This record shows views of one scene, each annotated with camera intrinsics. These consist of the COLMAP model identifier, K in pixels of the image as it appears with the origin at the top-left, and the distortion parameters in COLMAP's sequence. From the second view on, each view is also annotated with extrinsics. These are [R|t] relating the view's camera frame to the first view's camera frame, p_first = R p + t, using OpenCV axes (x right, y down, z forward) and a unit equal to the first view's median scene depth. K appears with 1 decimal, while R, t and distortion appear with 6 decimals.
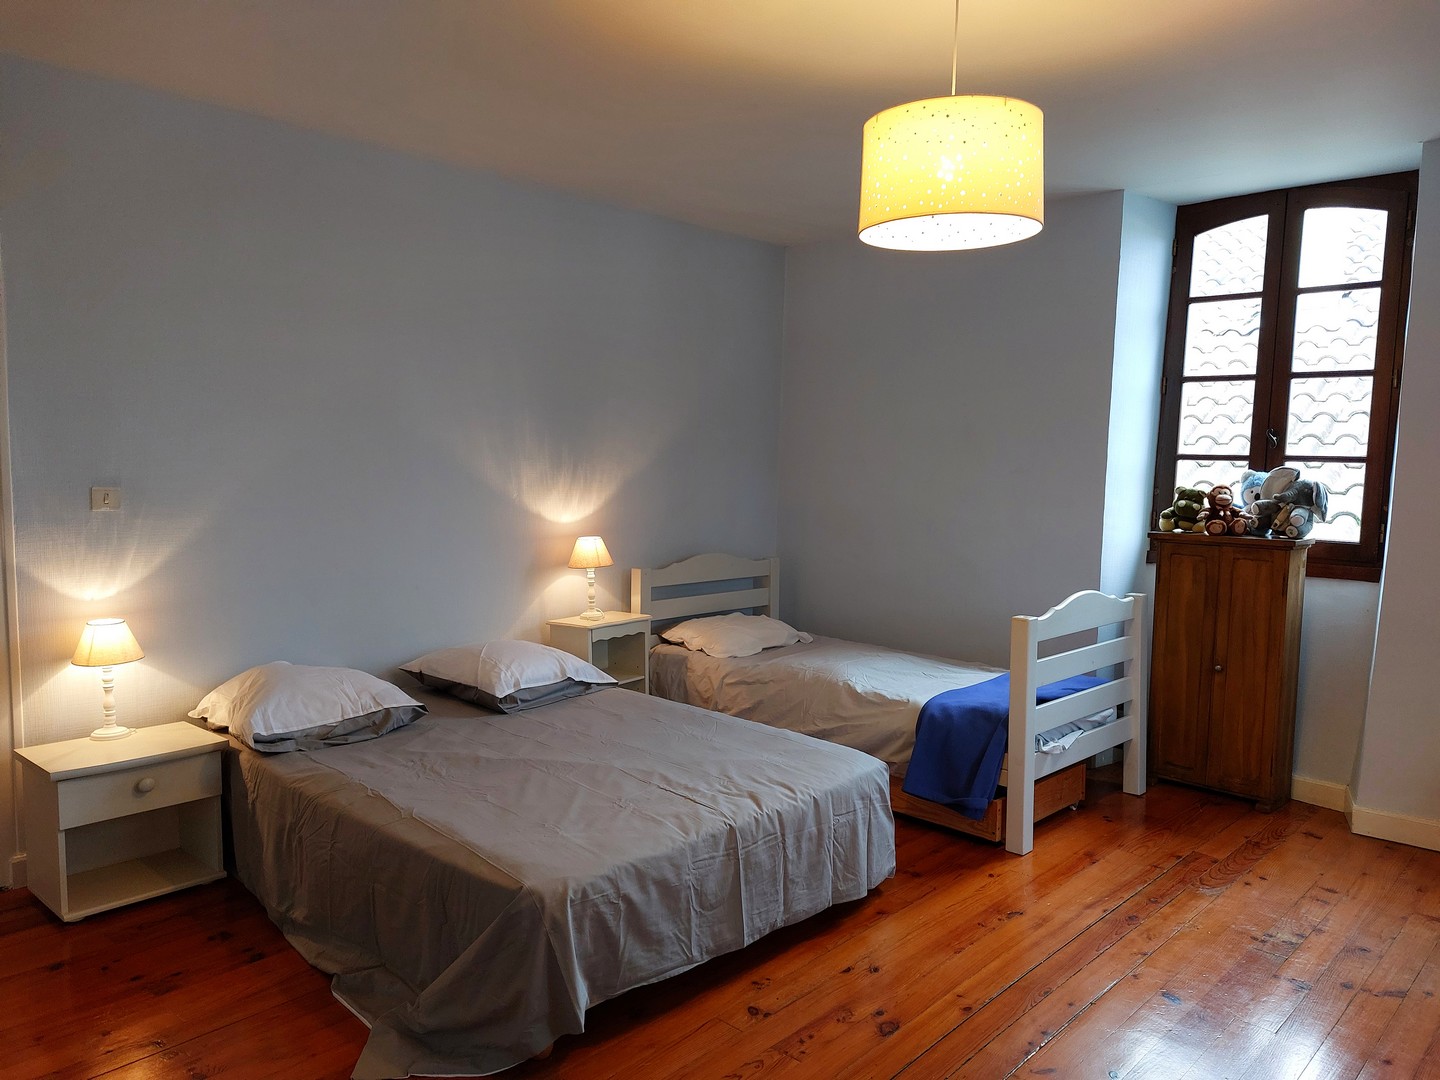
lens RADIAL K [[1017.5, 0, 724.8], [0, 1017.5, 531.5], [0, 0, 1]] dist [0.001369, 0.000141]
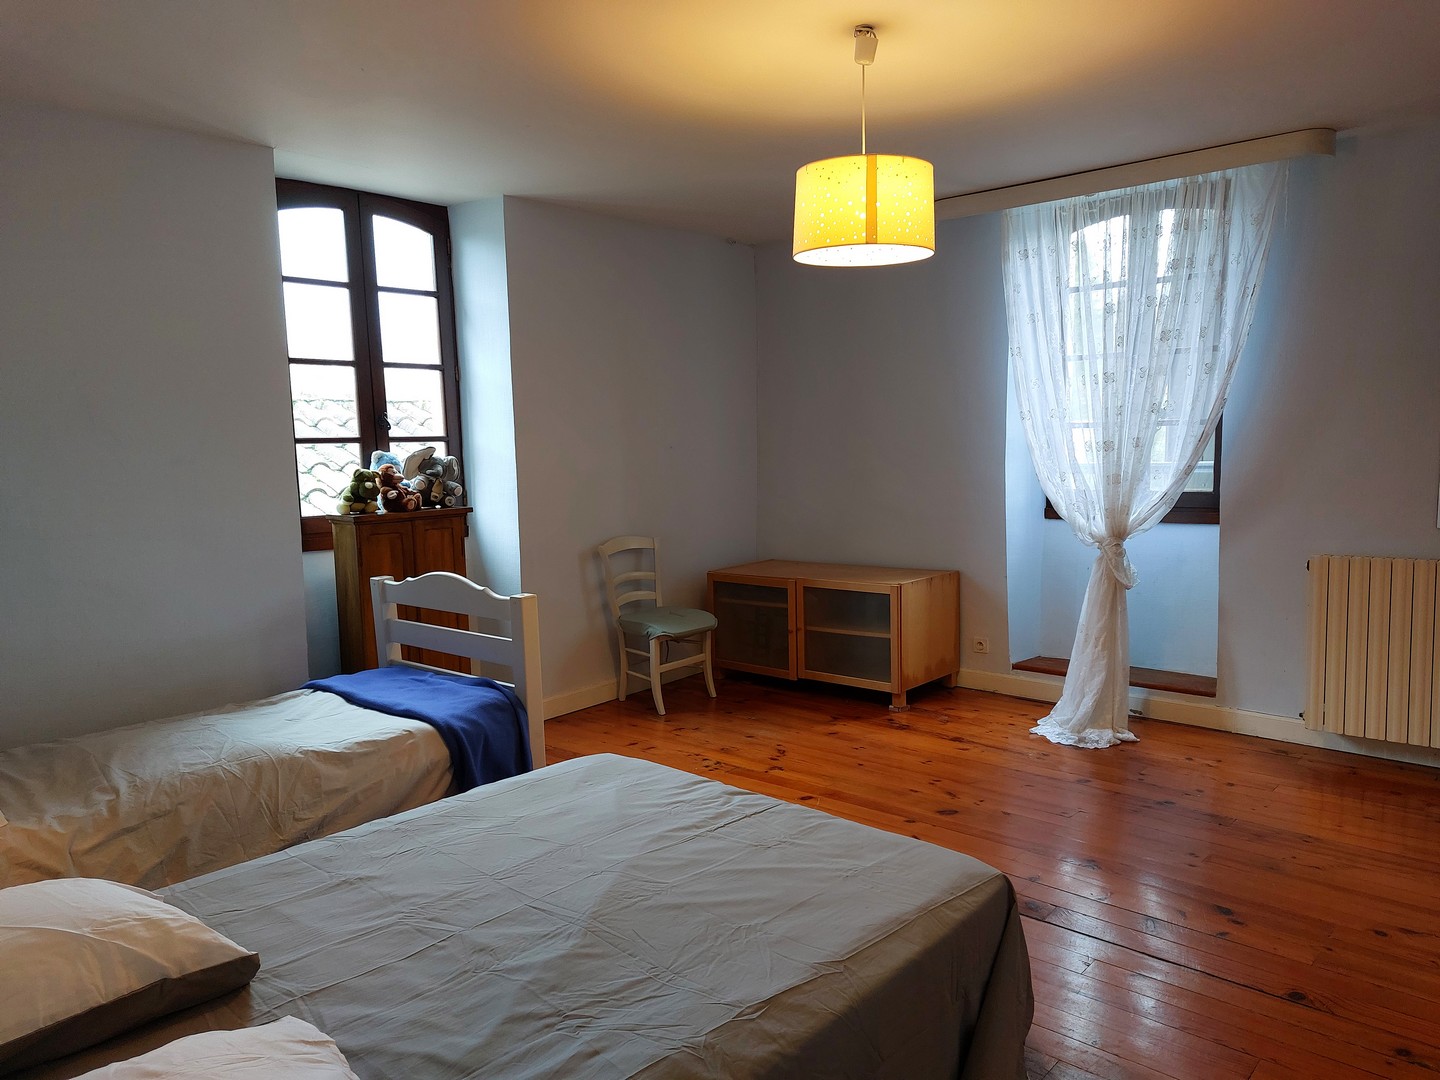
lens RADIAL K [[1069.9, 0, 720.0], [0, 1069.9, 540.0], [0, 0, 1]] dist [0.005047, 0.000092]
pose [[-0.032592, -0.115647, 0.992756, -0.749219], [0.103344, 0.987569, 0.118435, -0.075798], [-0.994112, 0.106455, -0.020235, 0.799418]]
